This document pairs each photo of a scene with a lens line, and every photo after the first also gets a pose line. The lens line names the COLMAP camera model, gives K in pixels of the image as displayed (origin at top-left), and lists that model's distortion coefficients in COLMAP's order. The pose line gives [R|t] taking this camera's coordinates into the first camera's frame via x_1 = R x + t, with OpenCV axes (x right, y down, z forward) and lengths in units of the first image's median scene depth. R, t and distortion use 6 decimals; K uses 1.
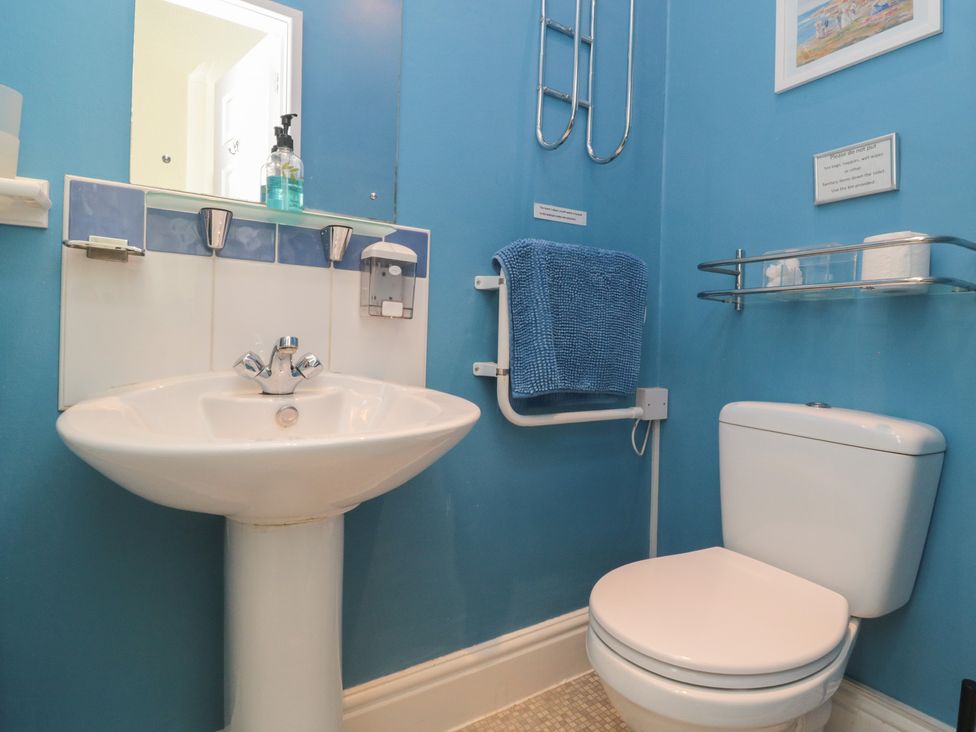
lens RADIAL K [[520.4, 0, 496.3], [0, 520.4, 360.1], [0, 0, 1]] dist [-0.005503, -0.011161]
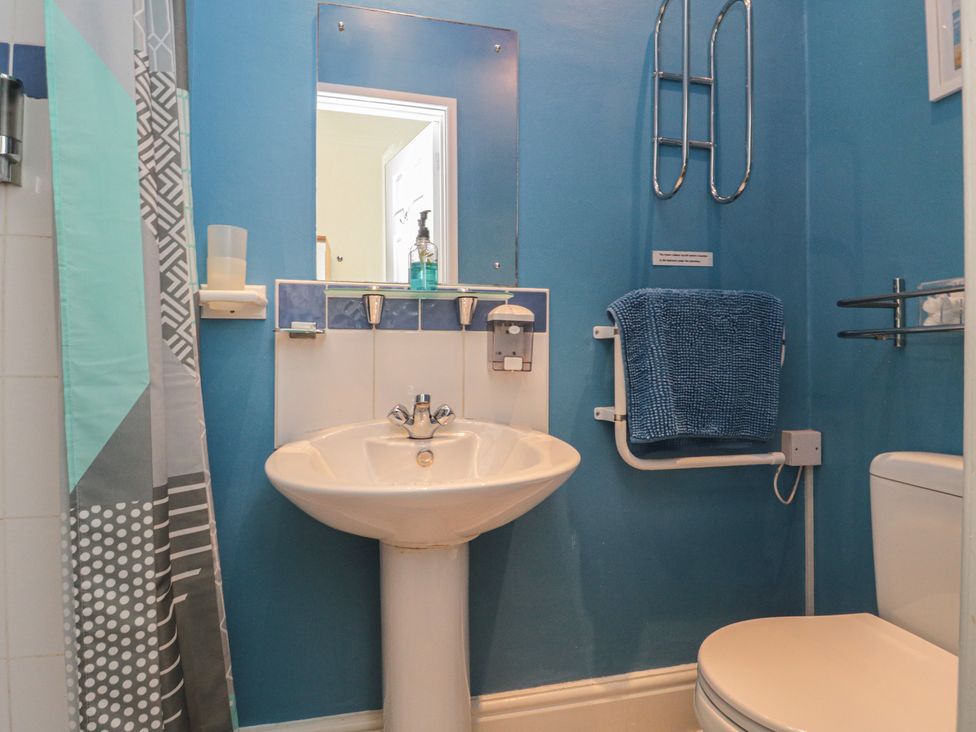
lens RADIAL K [[520.4, 0, 493.8], [0, 520.4, 363.3], [0, 0, 1]] dist [-0.005503, -0.011161]
pose [[0.934214, -0.024788, -0.355851, 0.150734], [0.015916, 0.999486, -0.027839, -0.061326], [0.356358, 0.020344, 0.934128, -0.073060]]
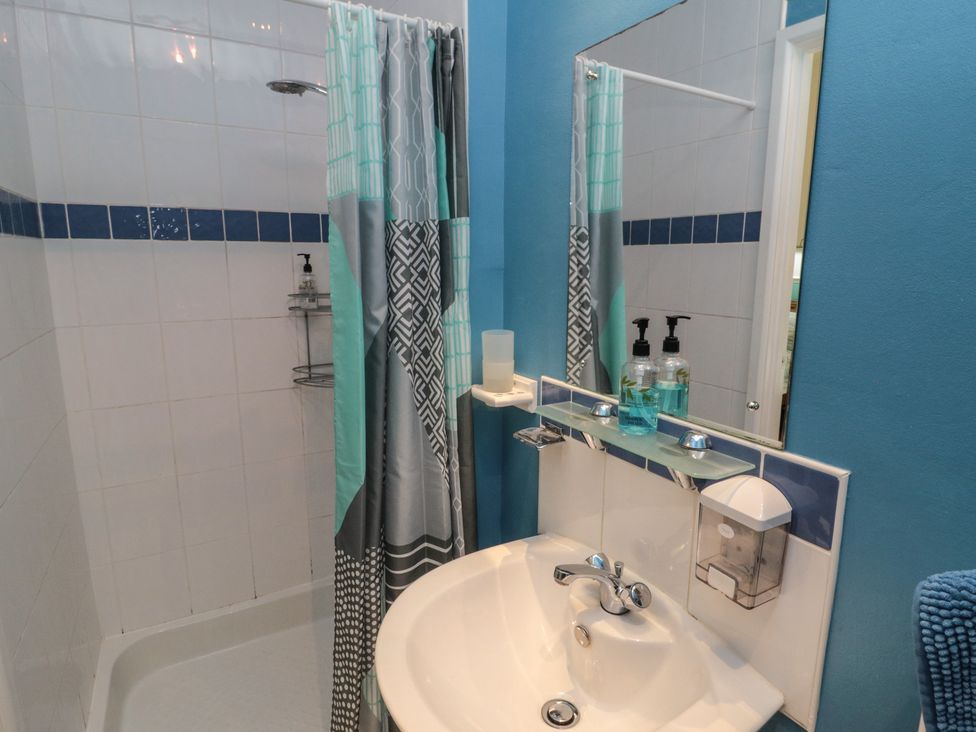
lens RADIAL K [[520.4, 0, 482.6], [0, 520.4, 365.0], [0, 0, 1]] dist [-0.005503, -0.011161]
pose [[-0.038606, 0.148236, -0.988198, 0.401742], [-0.033692, 0.988180, 0.149550, -0.426699], [0.998686, 0.039068, -0.033155, 0.630617]]
